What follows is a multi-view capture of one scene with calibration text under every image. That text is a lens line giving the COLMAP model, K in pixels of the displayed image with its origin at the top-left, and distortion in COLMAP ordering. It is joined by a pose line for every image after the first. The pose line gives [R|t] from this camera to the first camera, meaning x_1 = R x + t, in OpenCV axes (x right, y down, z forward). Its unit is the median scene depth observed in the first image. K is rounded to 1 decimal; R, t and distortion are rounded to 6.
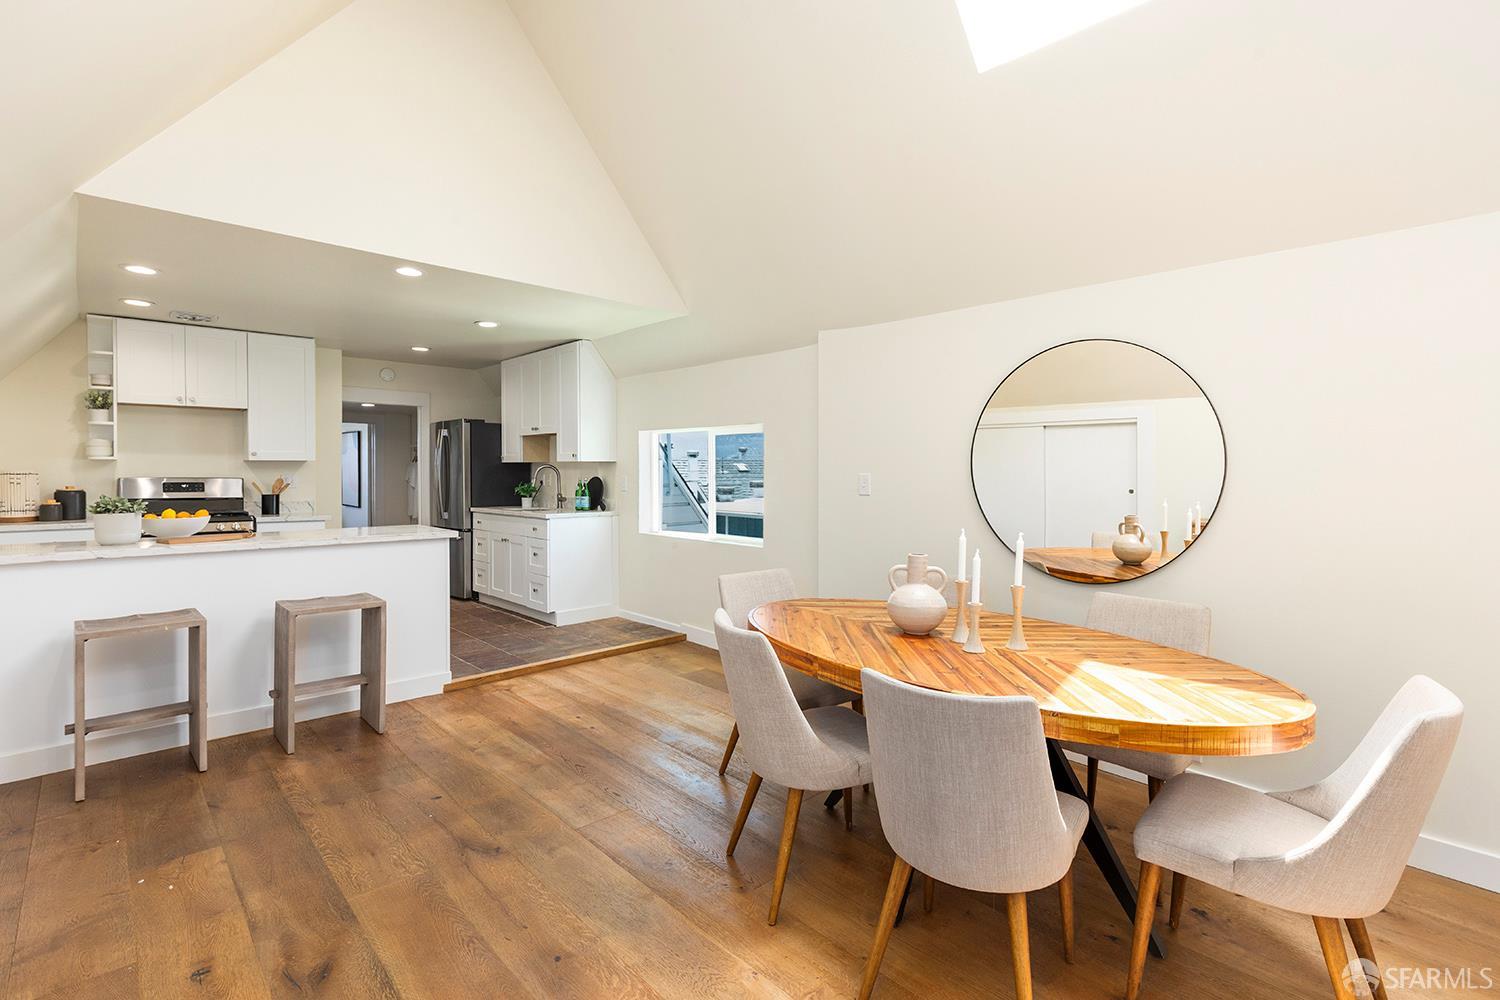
lens RADIAL K [[690.4, 0, 766.9], [0, 690.4, 482.9], [0, 0, 1]] dist [-0.003437, 0.001518]
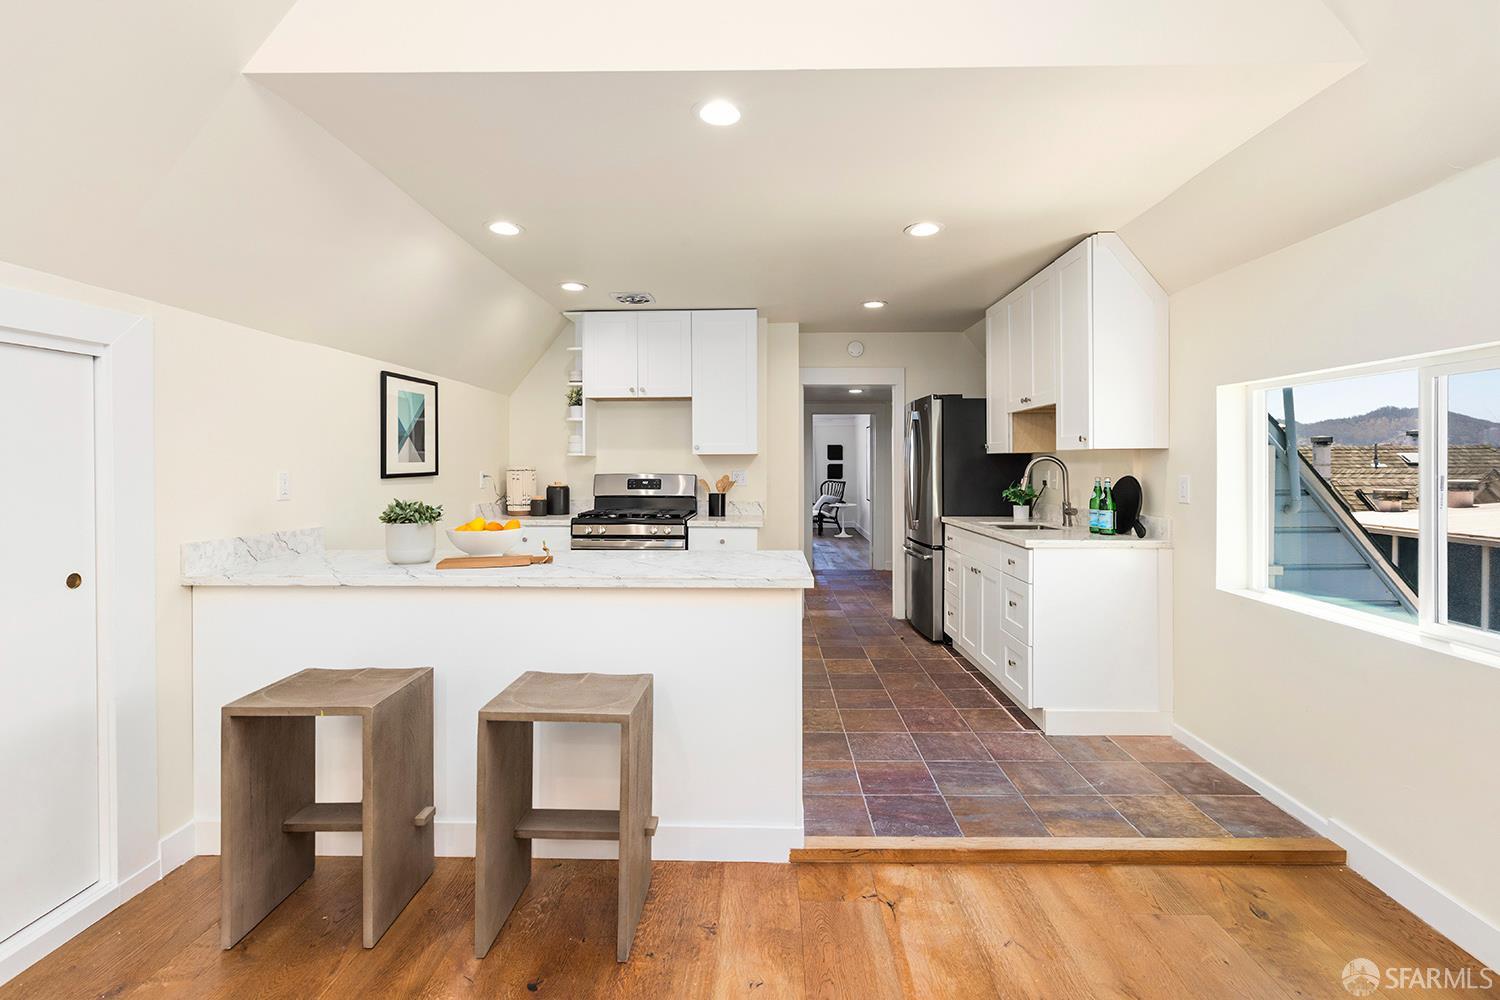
lens RADIAL K [[690.4, 0, 740.6], [0, 690.4, 470.1], [0, 0, 1]] dist [-0.003437, 0.001518]
pose [[0.695191, 0.001482, -0.718823, -0.065864], [-0.008785, 0.999941, -0.006434, -0.007502], [0.718771, 0.010788, 0.695163, 0.402671]]
